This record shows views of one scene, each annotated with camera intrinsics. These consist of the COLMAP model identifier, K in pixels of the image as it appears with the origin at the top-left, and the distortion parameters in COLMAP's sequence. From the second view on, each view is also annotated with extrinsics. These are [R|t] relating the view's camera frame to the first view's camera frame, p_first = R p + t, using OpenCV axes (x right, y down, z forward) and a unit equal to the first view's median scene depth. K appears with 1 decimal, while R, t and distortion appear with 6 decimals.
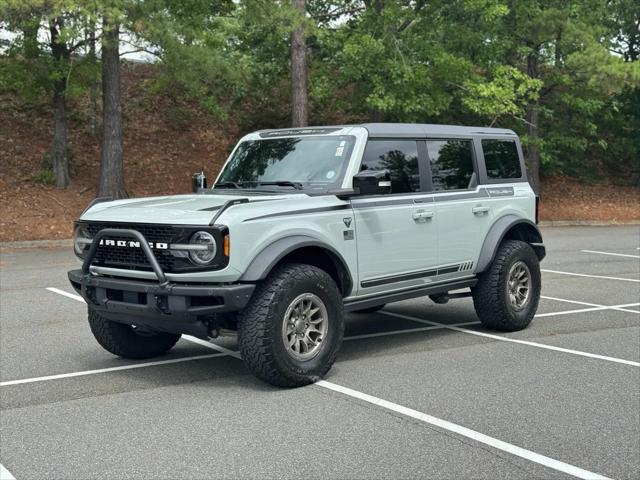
lens RADIAL K [[892.2, 0, 315.1], [0, 892.2, 236.6], [0, 0, 1]] dist [0.125975, 0.000000]
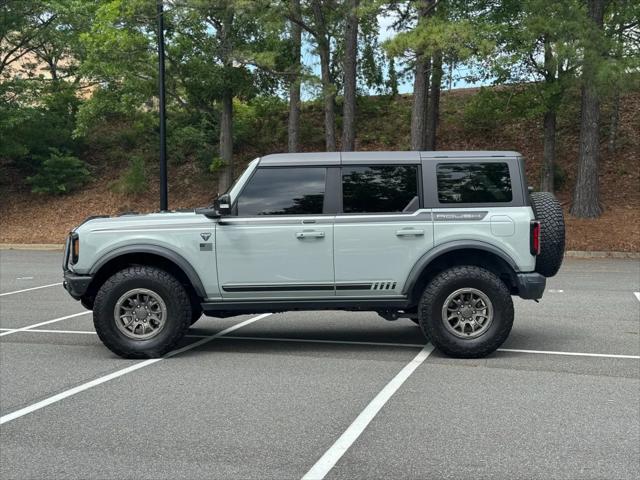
lens RADIAL K [[884.3, 0, 319.0], [0, 884.3, 239.3], [0, 0, 1]] dist [0.140409, 0.000000]
pose [[0.683546, 0.047484, -0.728361, 0.376435], [-0.053469, 0.998458, 0.014913, -0.014164], [0.727946, 0.028751, 0.685031, 0.101344]]
